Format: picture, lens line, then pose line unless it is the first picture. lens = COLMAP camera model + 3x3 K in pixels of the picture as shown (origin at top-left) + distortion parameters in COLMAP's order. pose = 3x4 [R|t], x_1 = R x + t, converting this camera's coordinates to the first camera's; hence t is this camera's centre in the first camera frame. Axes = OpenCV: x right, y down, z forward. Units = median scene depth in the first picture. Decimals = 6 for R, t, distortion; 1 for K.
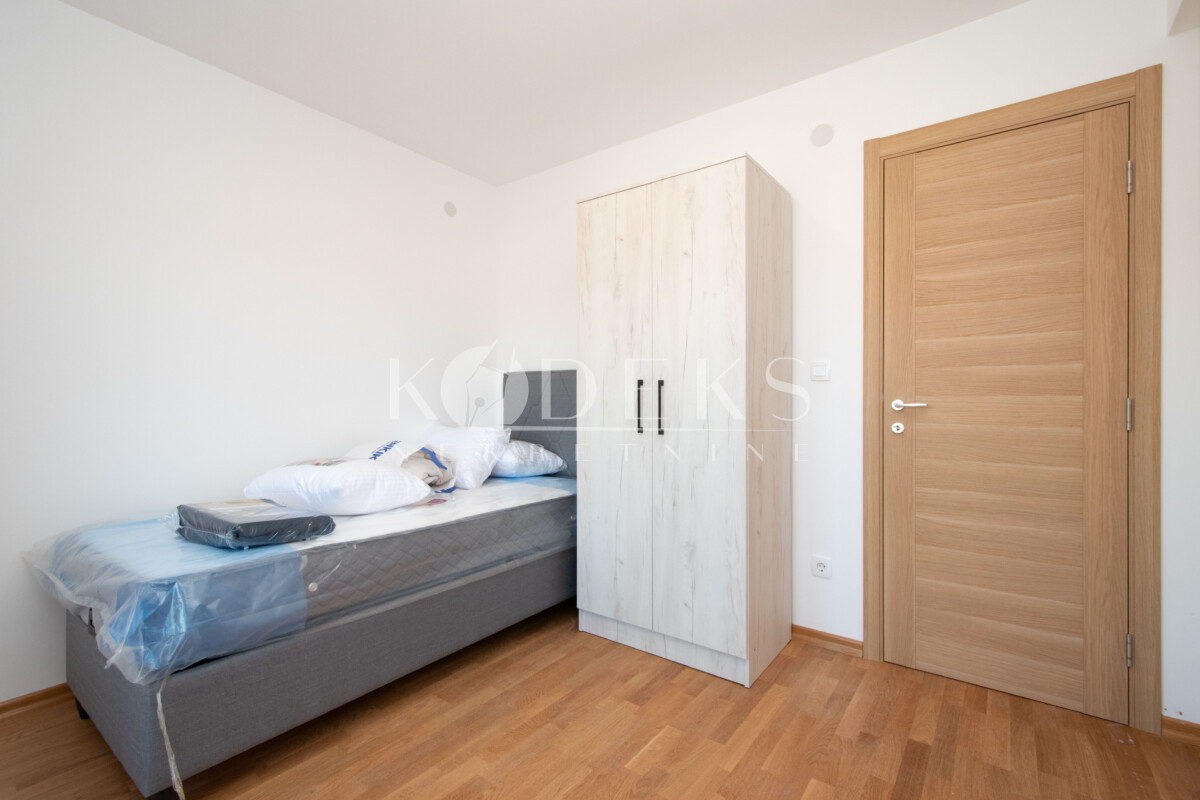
lens RADIAL K [[525.5, 0, 600.0], [0, 525.5, 400.0], [0, 0, 1]] dist [-0.000372, -0.000009]
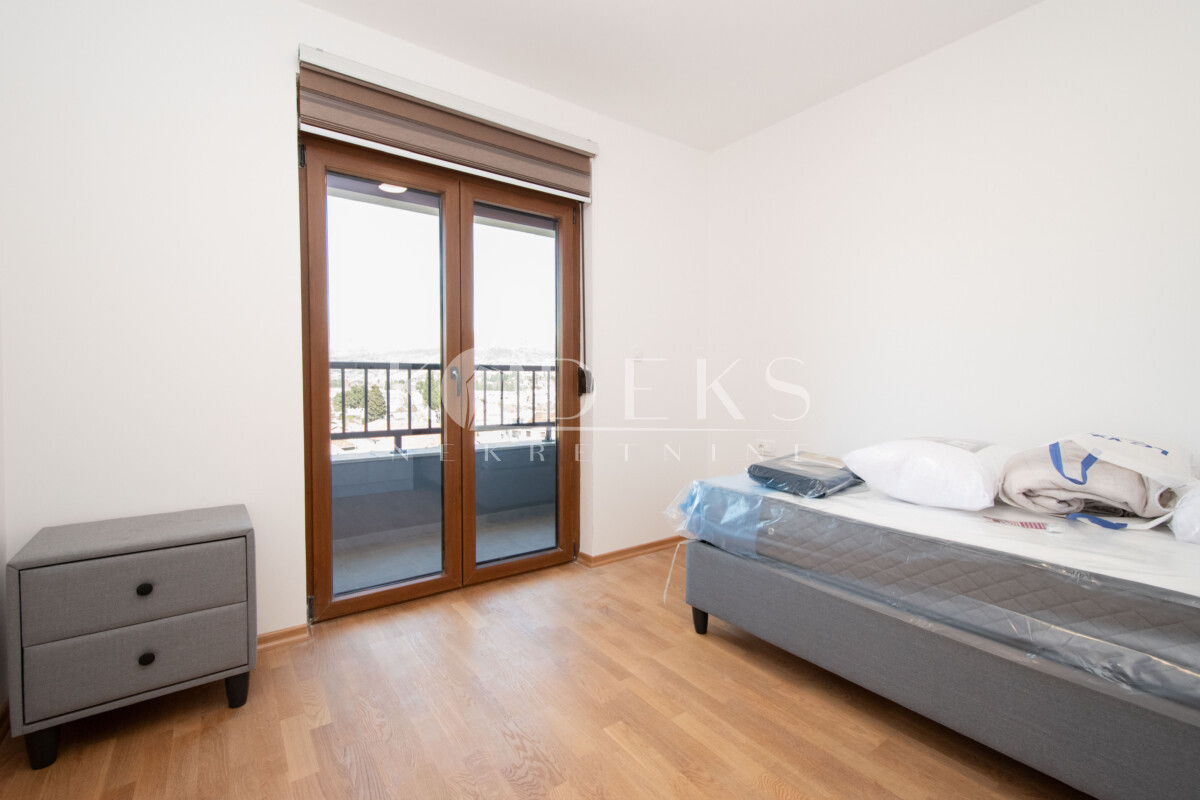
lens RADIAL K [[525.5, 0, 600.0], [0, 525.5, 400.0], [0, 0, 1]] dist [-0.000372, -0.000009]
pose [[-0.291471, 0.036745, -0.955874, 0.626481], [-0.002506, 0.999229, 0.039175, 0.022015], [0.956576, 0.013814, -0.291155, 0.925377]]
